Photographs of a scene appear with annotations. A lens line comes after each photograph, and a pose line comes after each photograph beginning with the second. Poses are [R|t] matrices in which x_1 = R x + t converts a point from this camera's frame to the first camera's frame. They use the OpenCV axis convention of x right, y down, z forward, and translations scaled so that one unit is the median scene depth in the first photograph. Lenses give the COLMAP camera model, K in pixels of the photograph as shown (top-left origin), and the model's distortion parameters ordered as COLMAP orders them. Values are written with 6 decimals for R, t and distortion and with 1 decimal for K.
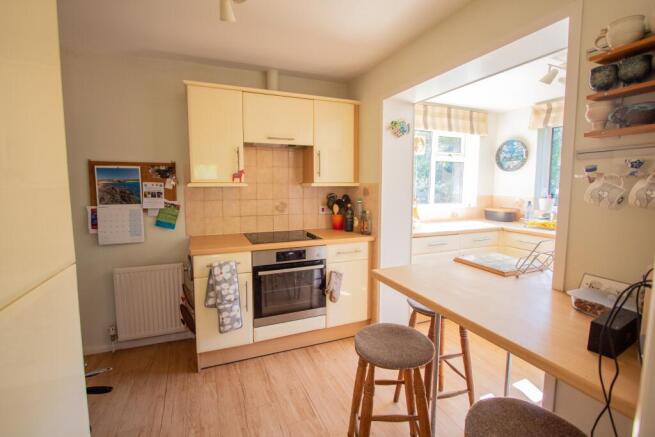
lens RADIAL K [[304.7, 0, 328.2], [0, 304.7, 219.5], [0, 0, 1]] dist [-0.005040, -0.000532]
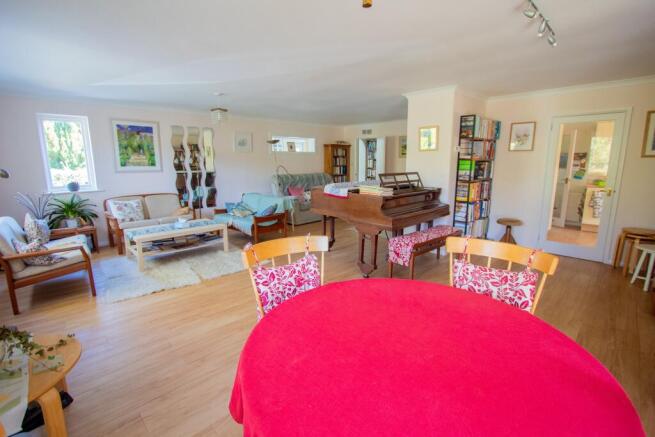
lens RADIAL K [[304.7, 0, 326.7], [0, 304.7, 218.0], [0, 0, 1]] dist [-0.005040, -0.000532]
pose [[0.366312, 0.153256, -0.917784, 1.173798], [-0.089201, 0.987584, 0.129310, 0.229884], [0.926207, 0.034499, 0.375434, -2.057983]]
